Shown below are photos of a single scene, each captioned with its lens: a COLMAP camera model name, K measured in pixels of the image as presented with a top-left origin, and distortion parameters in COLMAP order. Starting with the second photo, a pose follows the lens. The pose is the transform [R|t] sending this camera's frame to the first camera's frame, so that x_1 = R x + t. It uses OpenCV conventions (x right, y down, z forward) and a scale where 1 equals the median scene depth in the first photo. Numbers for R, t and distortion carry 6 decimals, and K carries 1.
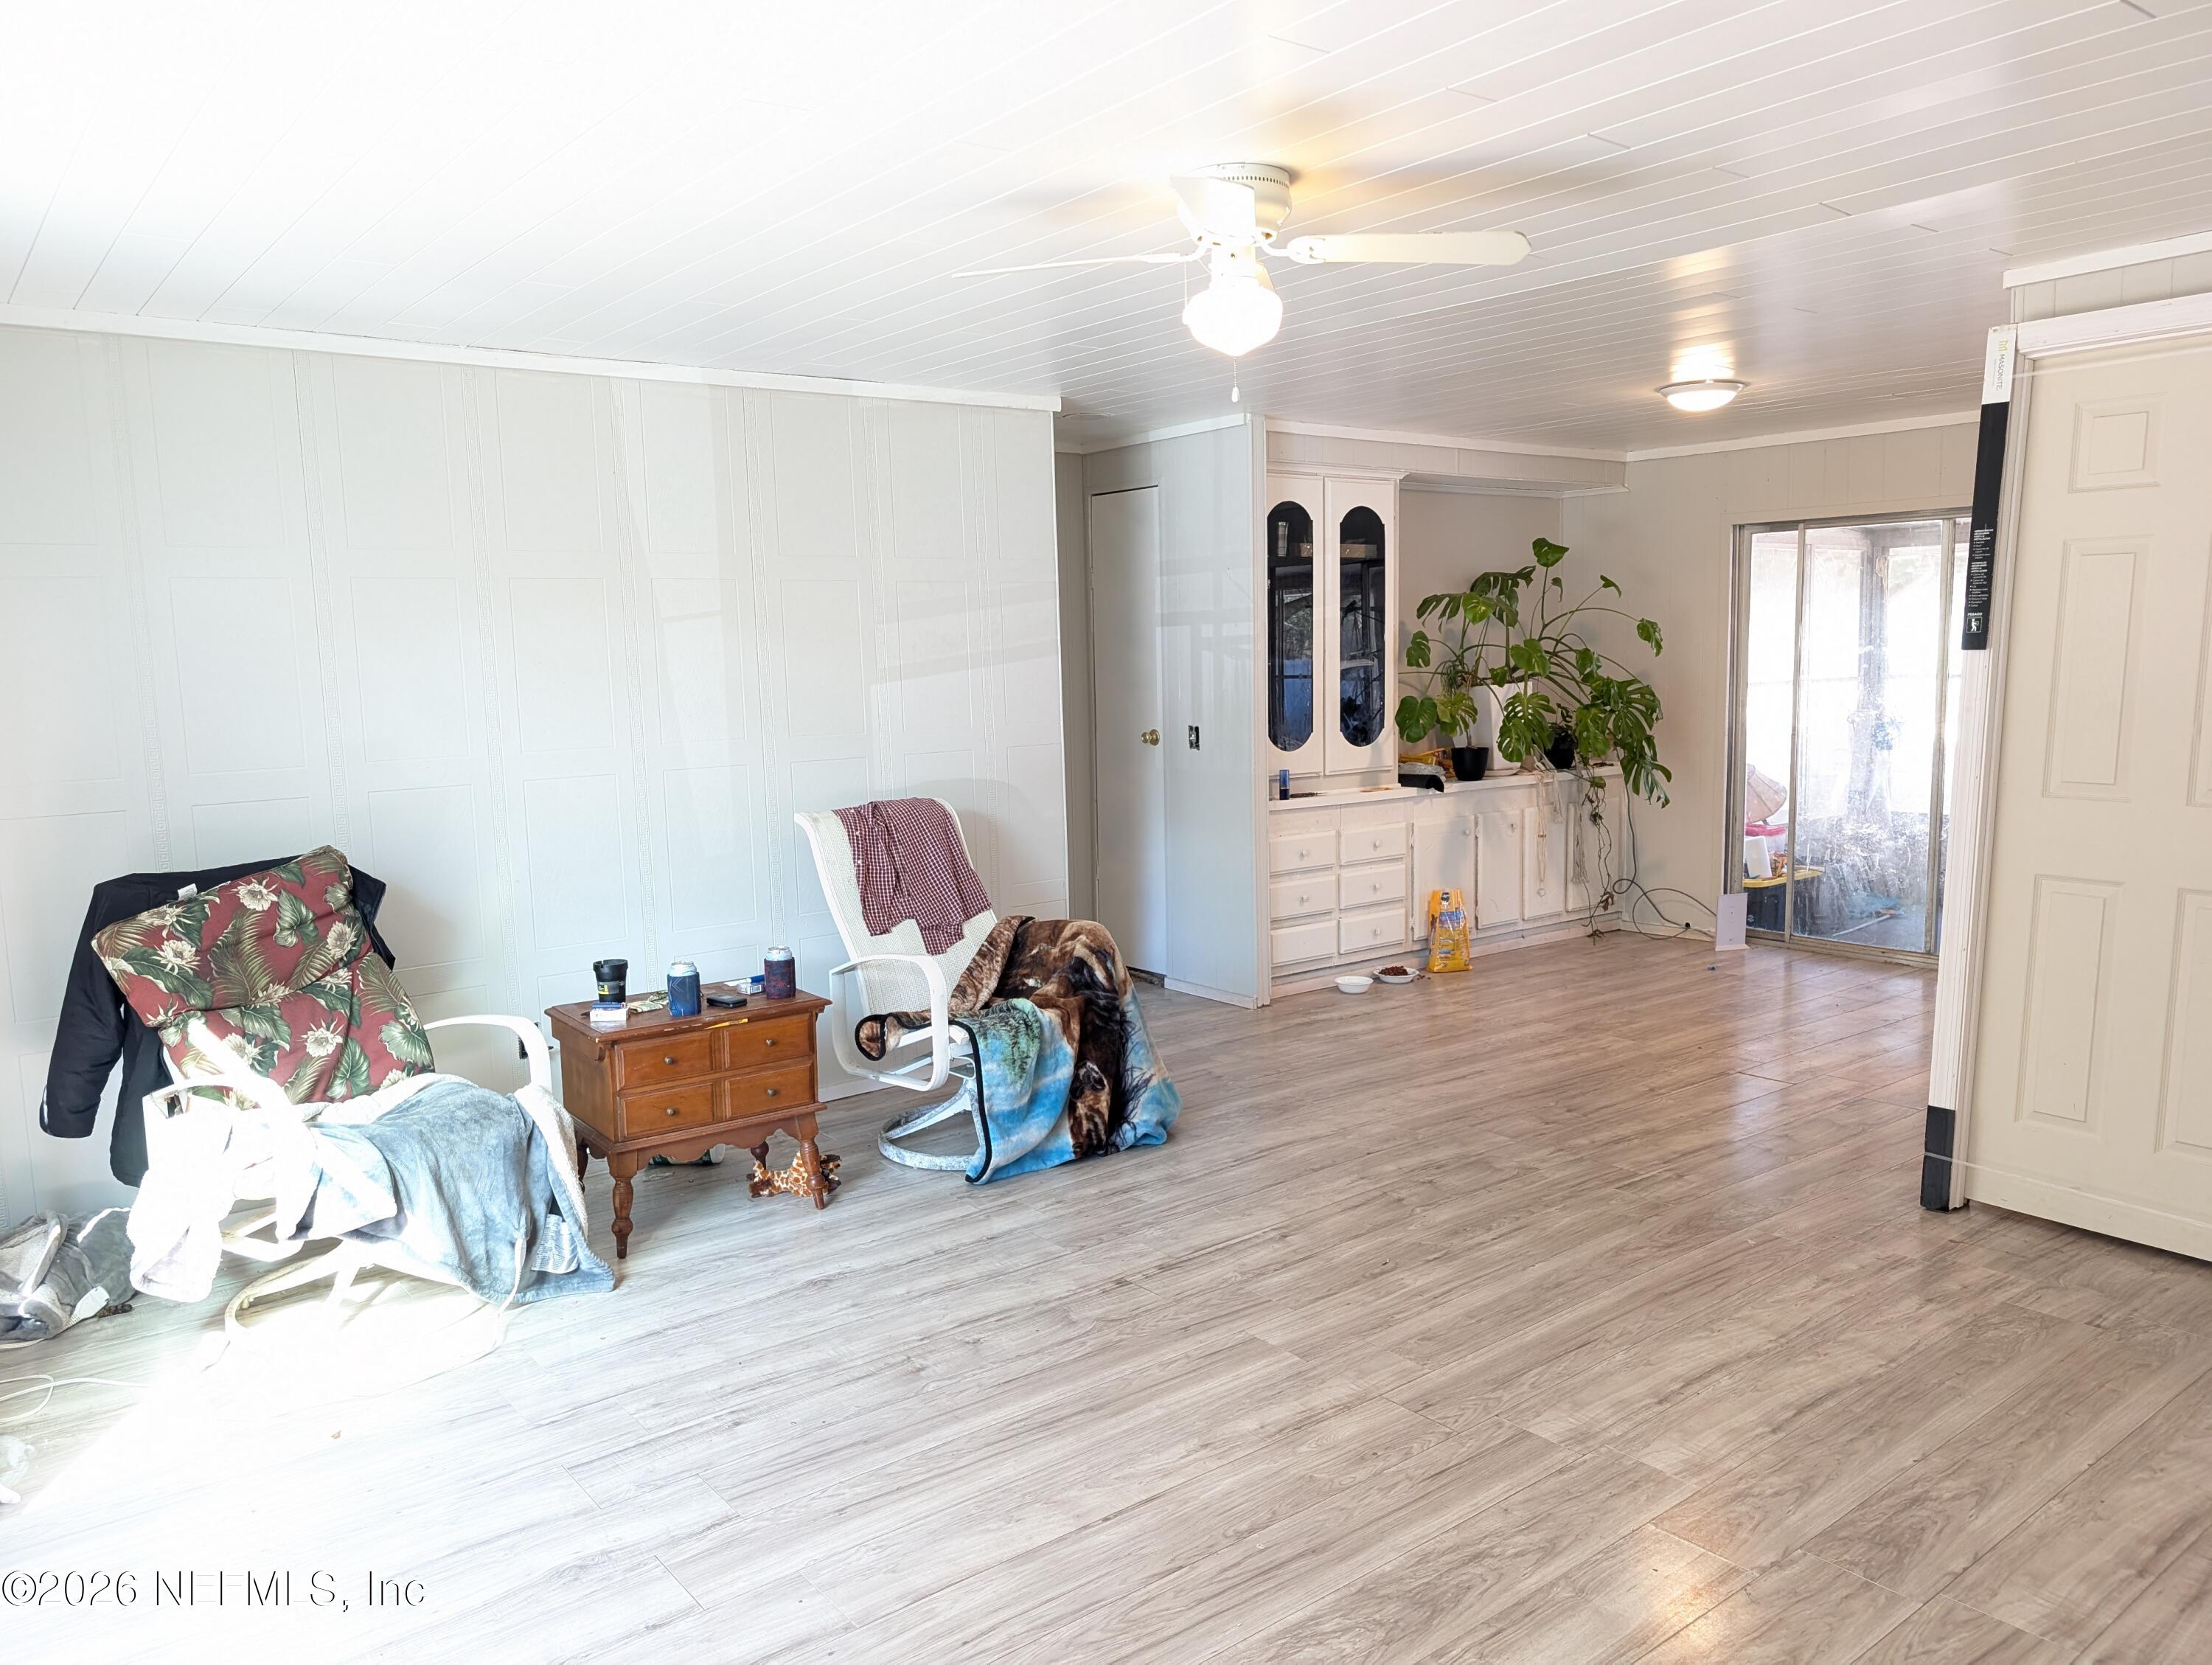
lens RADIAL K [[1582.3, 0, 1098.8], [0, 1582.3, 836.8], [0, 0, 1]] dist [0.016582, -0.017302]
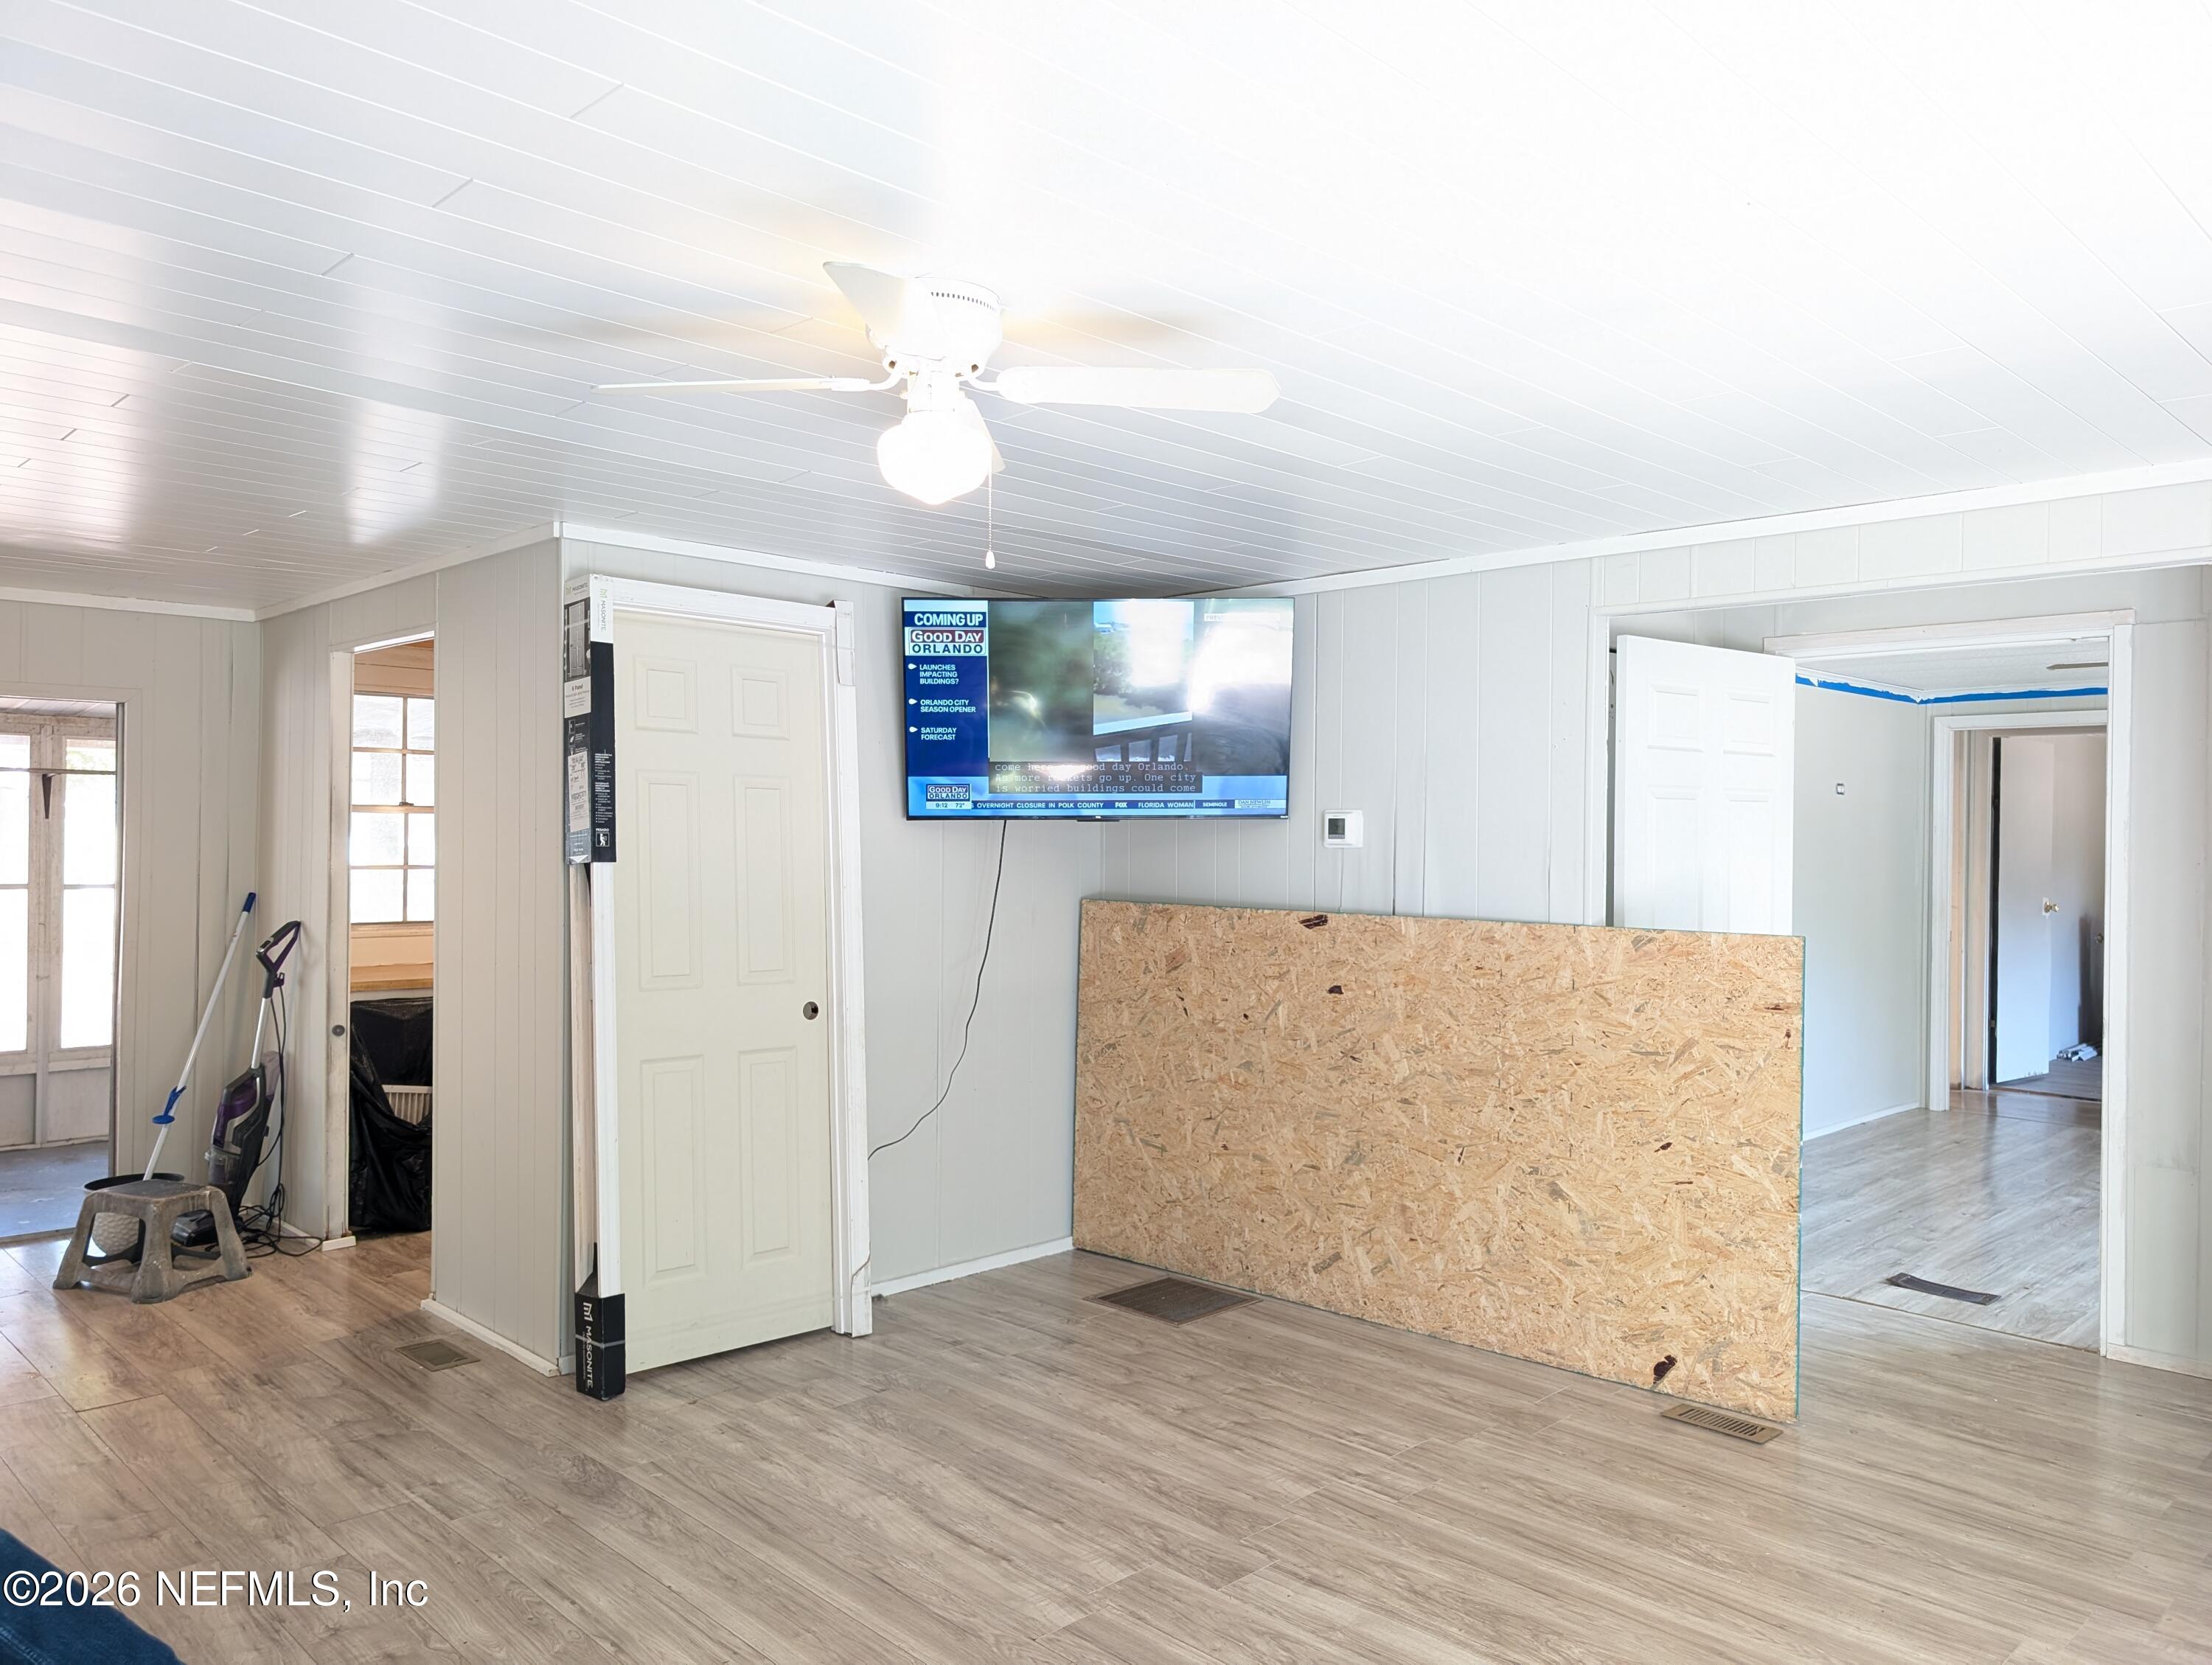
lens RADIAL K [[1582.3, 0, 1099.7], [0, 1582.3, 833.1], [0, 0, 1]] dist [0.016582, -0.017302]
pose [[-0.115453, 0.028746, 0.992897, -0.651499], [0.111040, 0.993689, -0.015857, -0.094605], [-0.987087, 0.108420, -0.117917, 0.906001]]
